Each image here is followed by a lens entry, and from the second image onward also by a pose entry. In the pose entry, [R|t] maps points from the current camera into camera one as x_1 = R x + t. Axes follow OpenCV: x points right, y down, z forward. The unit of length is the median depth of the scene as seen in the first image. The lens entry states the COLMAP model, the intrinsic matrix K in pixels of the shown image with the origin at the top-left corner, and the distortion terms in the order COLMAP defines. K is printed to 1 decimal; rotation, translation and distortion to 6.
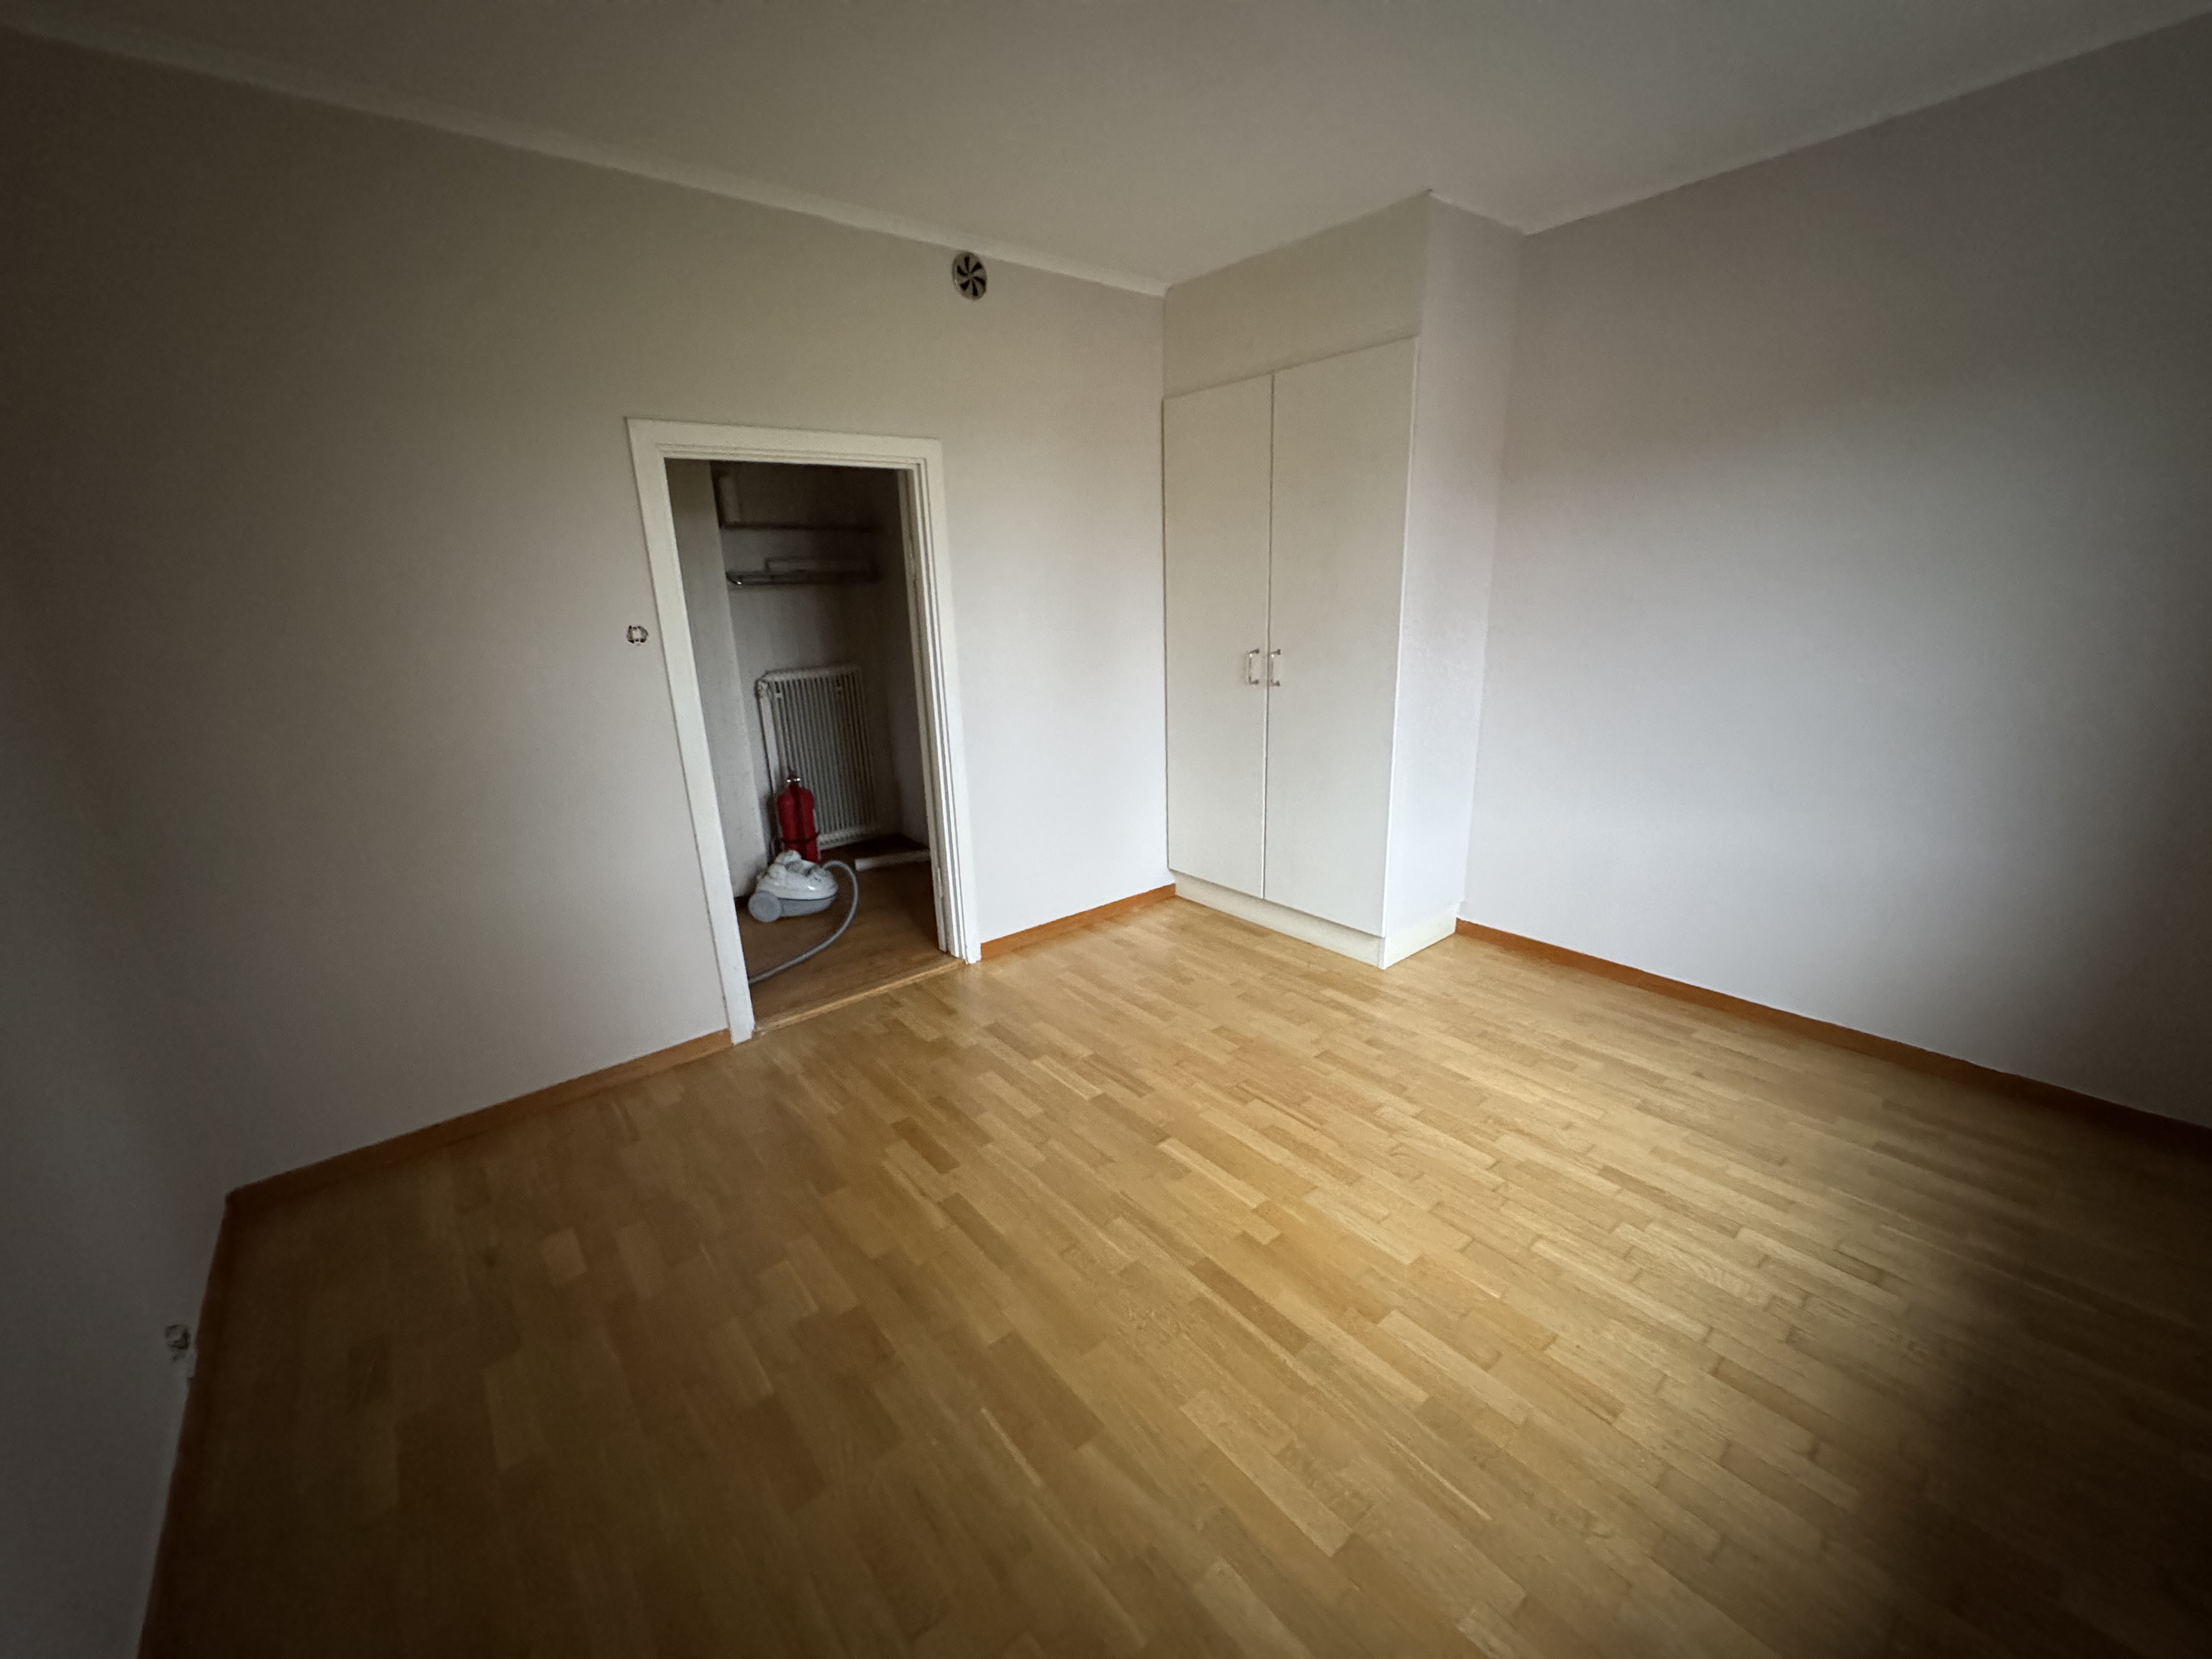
lens RADIAL K [[884.2, 0, 1106.0], [0, 884.2, 829.5], [0, 0, 1]] dist [-0.000268, 0.000002]
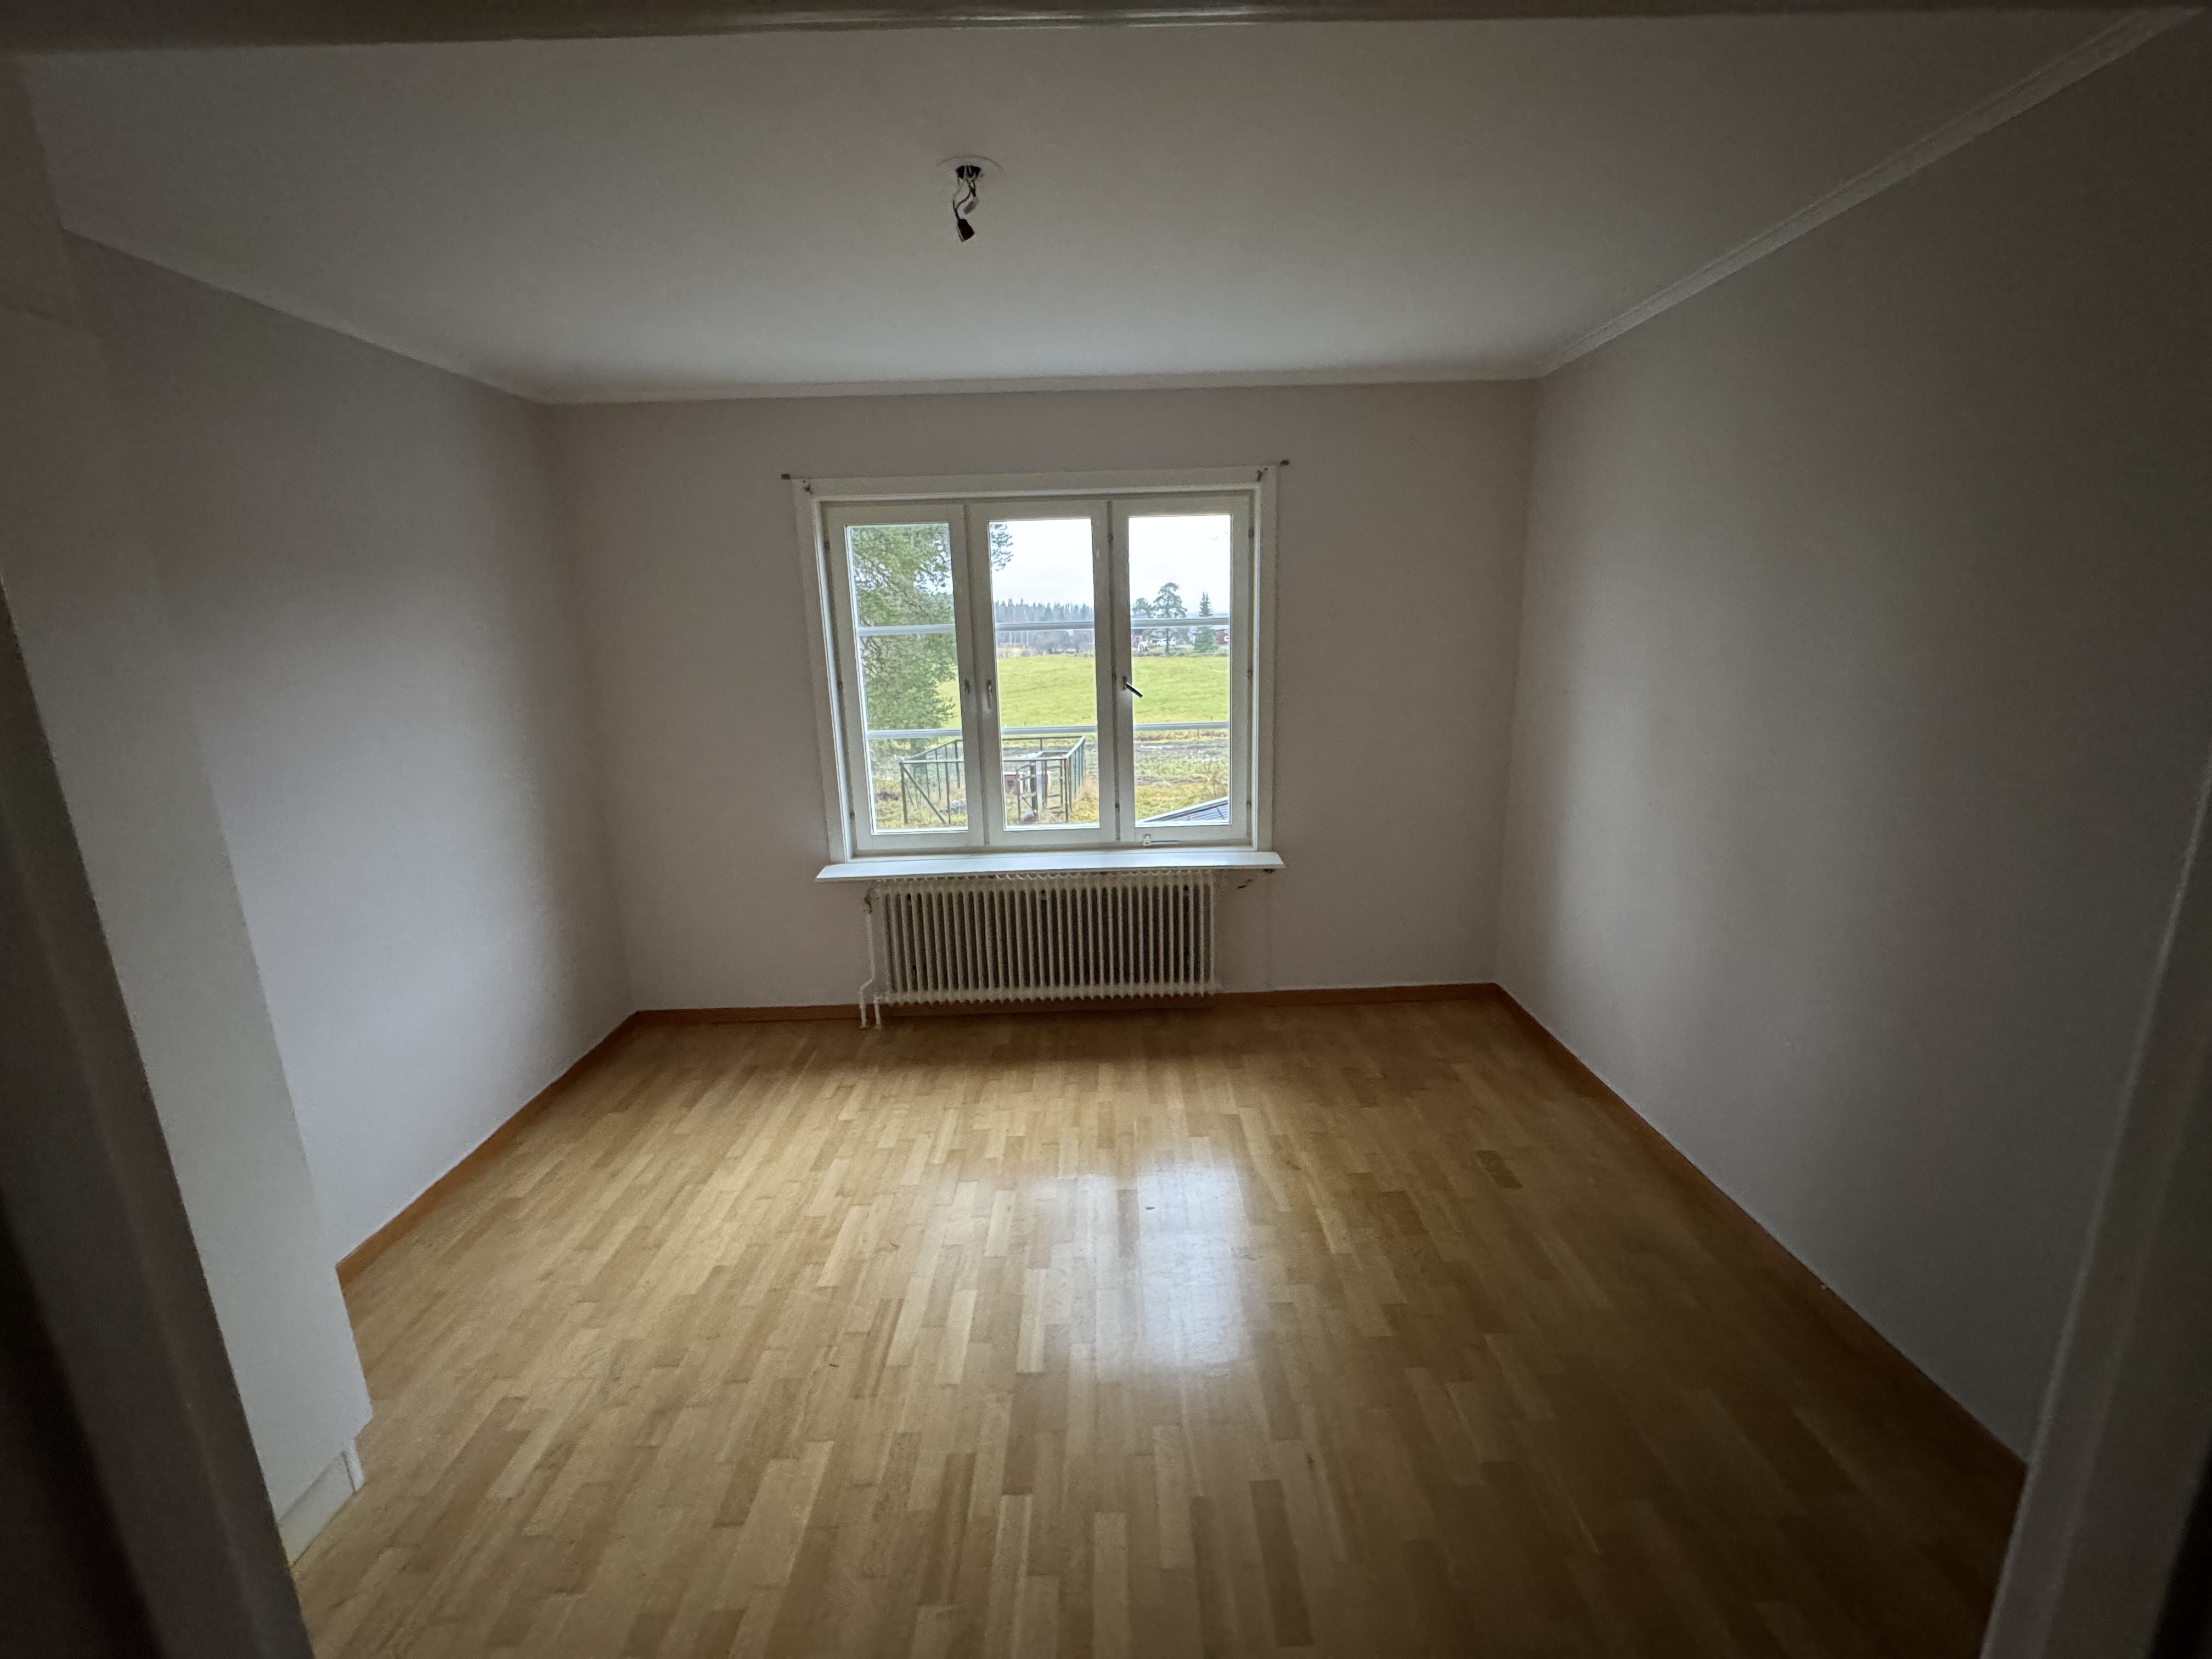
lens RADIAL K [[884.2, 0, 1106.0], [0, 884.2, 829.5], [0, 0, 1]] dist [-0.000268, 0.000002]
pose [[-0.777436, -0.087530, 0.622842, -0.516775], [0.221952, 0.888381, 0.401890, -0.475305], [-0.588498, 0.450685, -0.671232, 1.395515]]
